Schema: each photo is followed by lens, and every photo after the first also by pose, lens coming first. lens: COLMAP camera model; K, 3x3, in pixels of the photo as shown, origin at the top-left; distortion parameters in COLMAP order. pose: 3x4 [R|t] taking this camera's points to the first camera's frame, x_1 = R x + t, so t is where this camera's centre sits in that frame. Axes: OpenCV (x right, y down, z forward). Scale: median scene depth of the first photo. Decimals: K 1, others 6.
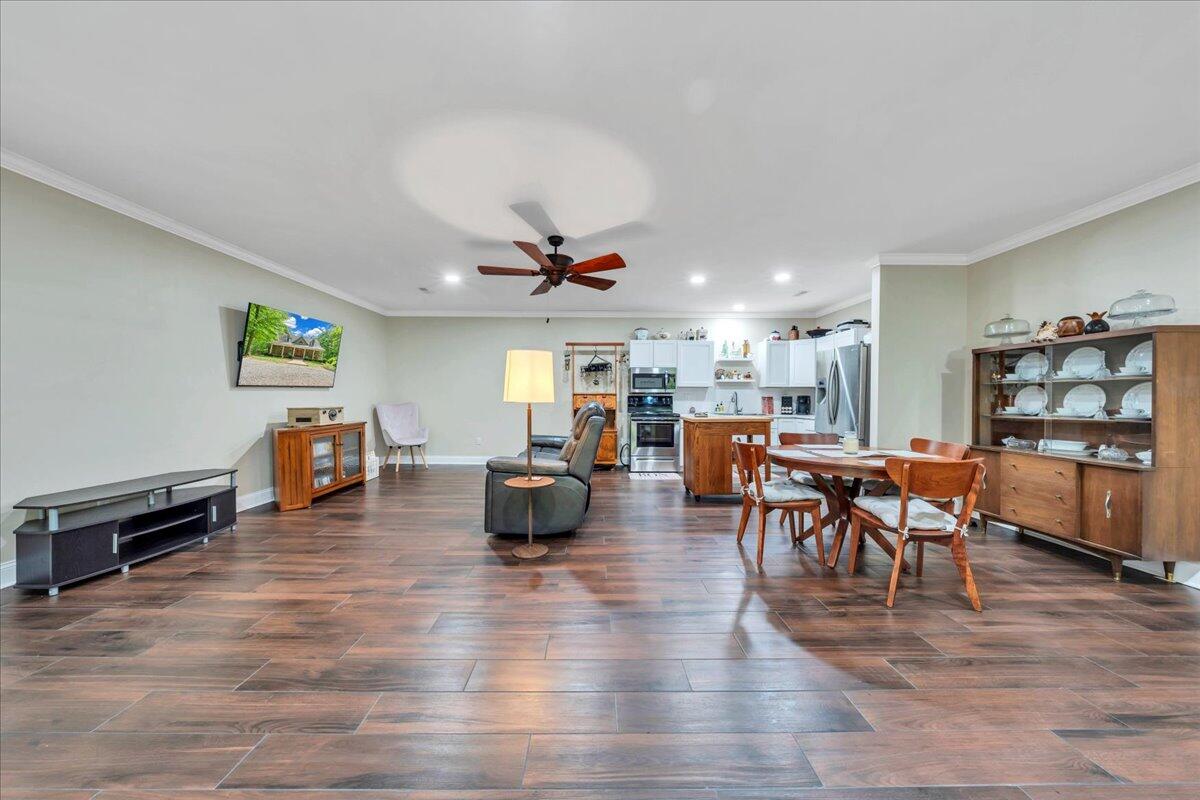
lens RADIAL K [[405.8, 0, 597.4], [0, 405.8, 399.6], [0, 0, 1]] dist [-0.001196, 0.000339]
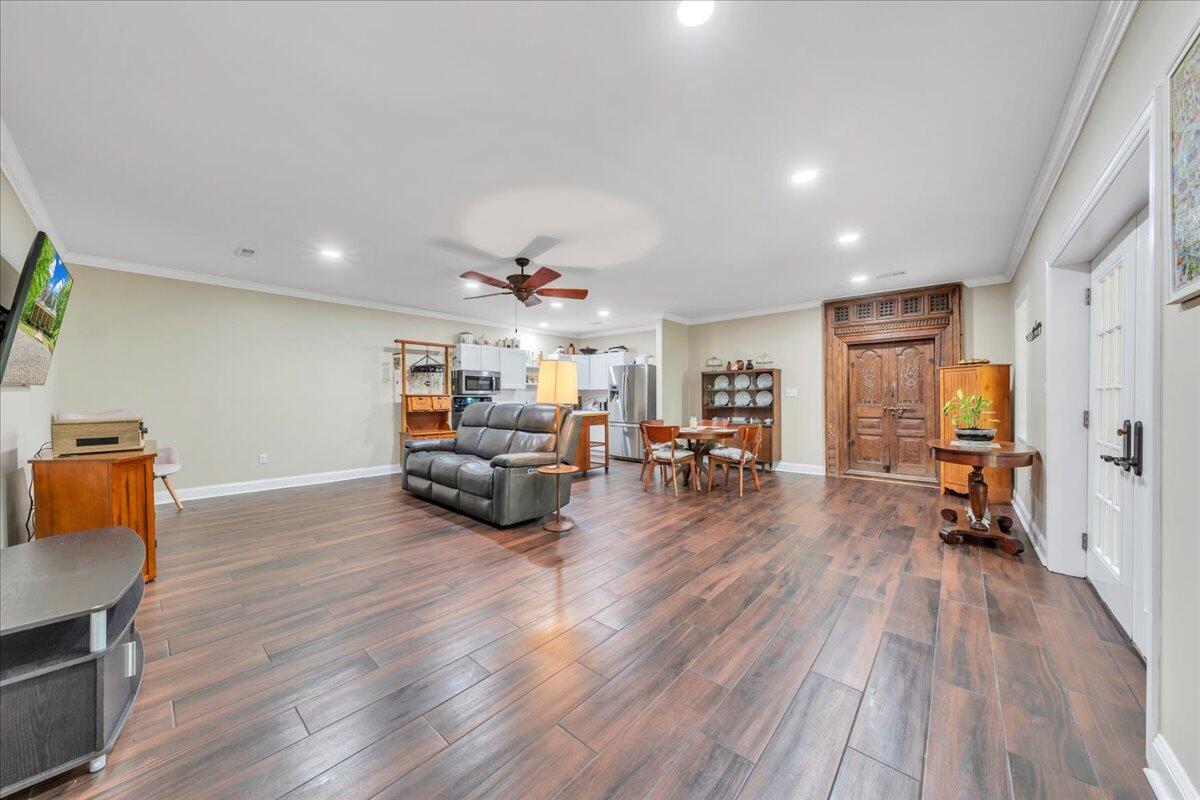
lens RADIAL K [[405.8, 0, 601.7], [0, 405.8, 396.3], [0, 0, 1]] dist [-0.001196, 0.000339]
pose [[0.666450, -0.003679, 0.745540, -0.806824], [0.009426, 0.999949, -0.003492, -0.007408], [-0.745490, 0.009355, 0.666451, 0.077260]]
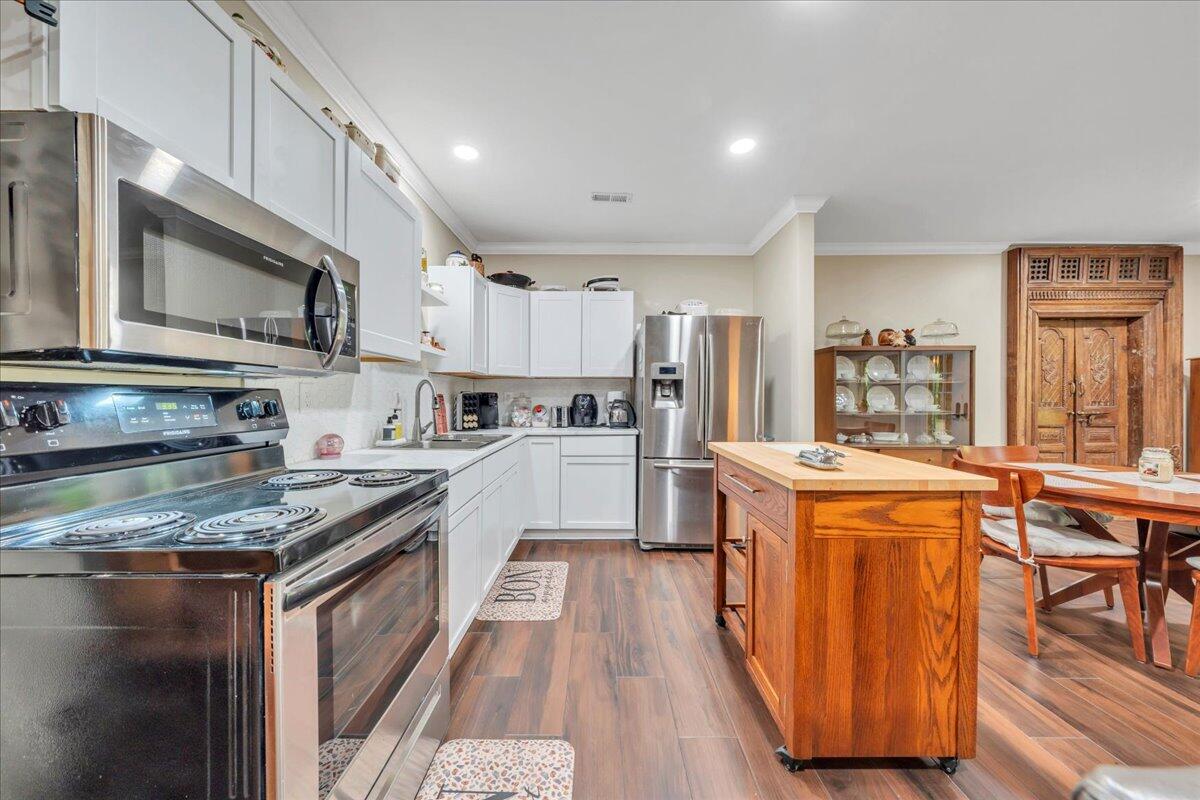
lens RADIAL K [[405.8, 0, 599.2], [0, 405.8, 402.9], [0, 0, 1]] dist [-0.001196, 0.000339]
pose [[0.010453, -0.016661, 0.999807, -0.040566], [0.004047, 0.999854, 0.016620, -0.007637], [-0.999937, 0.003873, 0.010519, 1.537009]]
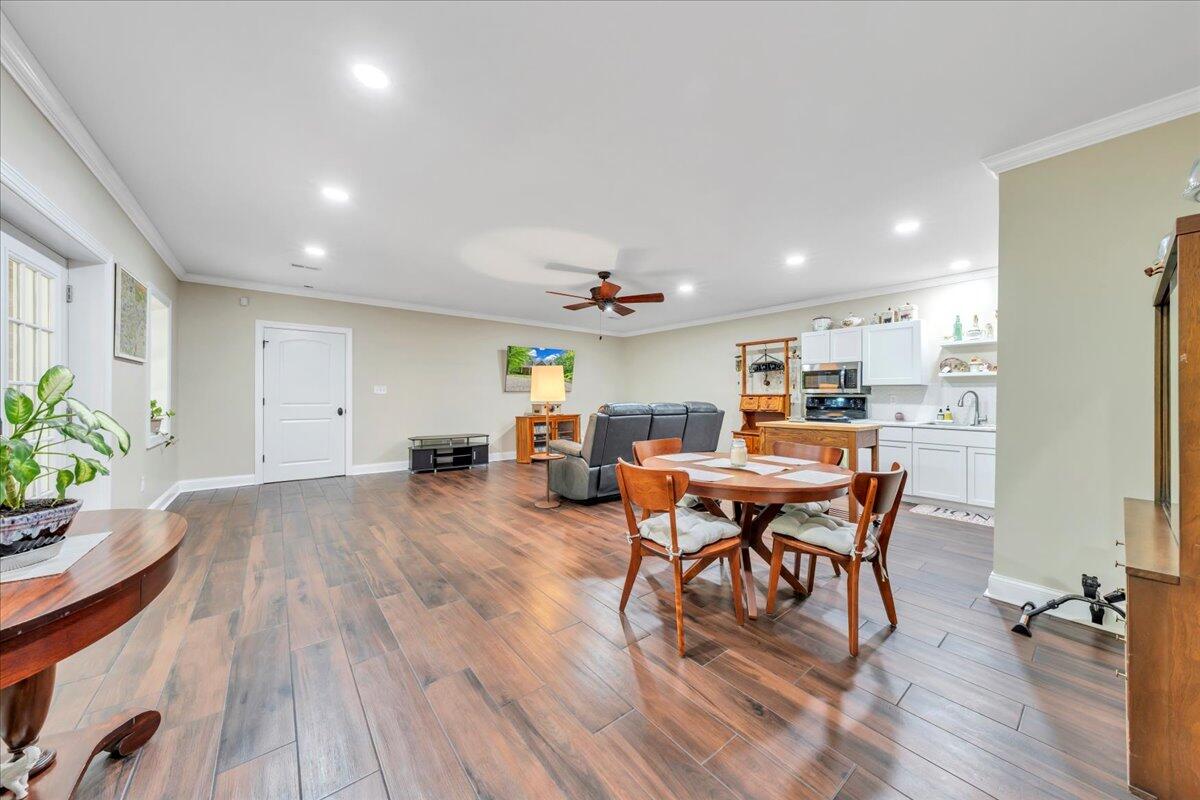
lens RADIAL K [[405.8, 0, 599.5], [0, 405.8, 394.6], [0, 0, 1]] dist [-0.001196, 0.000339]
pose [[0.619839, -0.003638, -0.784721, 0.888240], [-0.007439, 0.999917, -0.010512, -0.003040], [0.784694, 0.012353, 0.619760, 0.203131]]
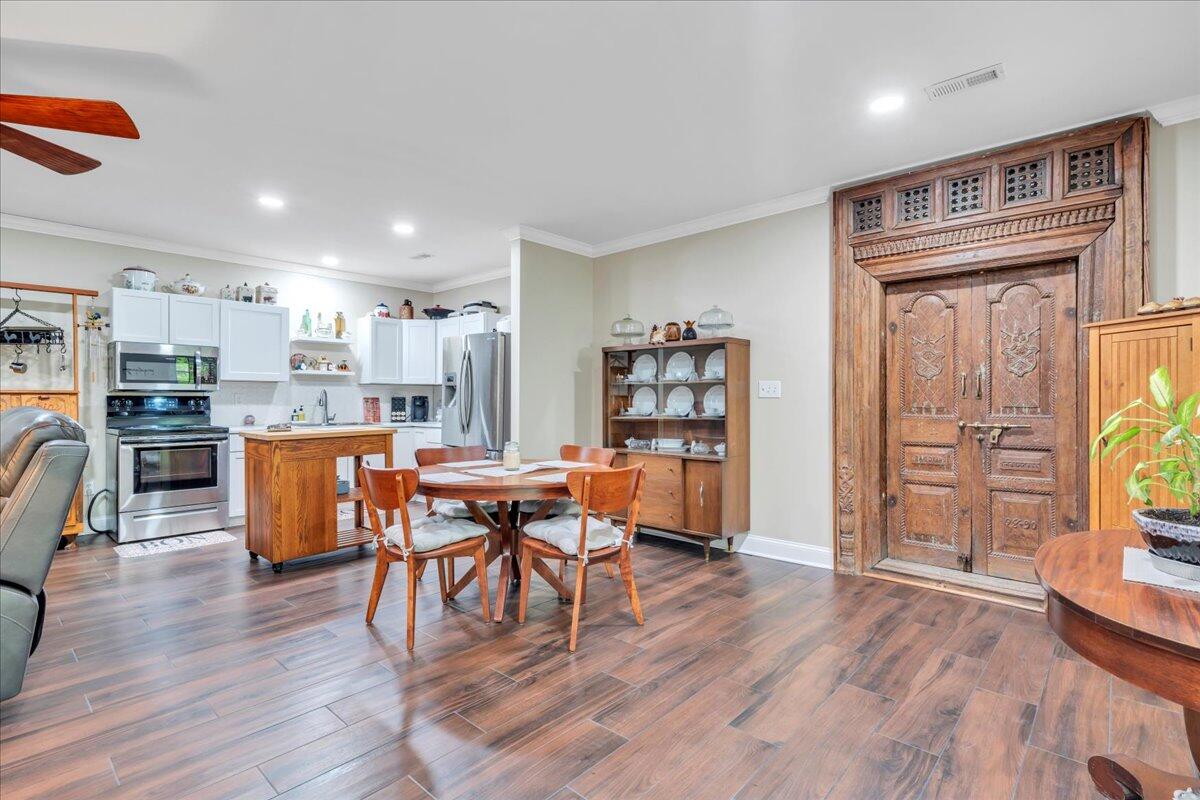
lens RADIAL K [[571.0, 0, 598.6], [0, 571.0, 400.5], [0, 0, 1]] dist [0.004281, -0.000249]
pose [[0.680266, -0.004635, 0.732950, -0.059395], [0.005380, 0.999985, 0.001330, -0.001816], [-0.732945, 0.003039, 0.680281, 0.097594]]
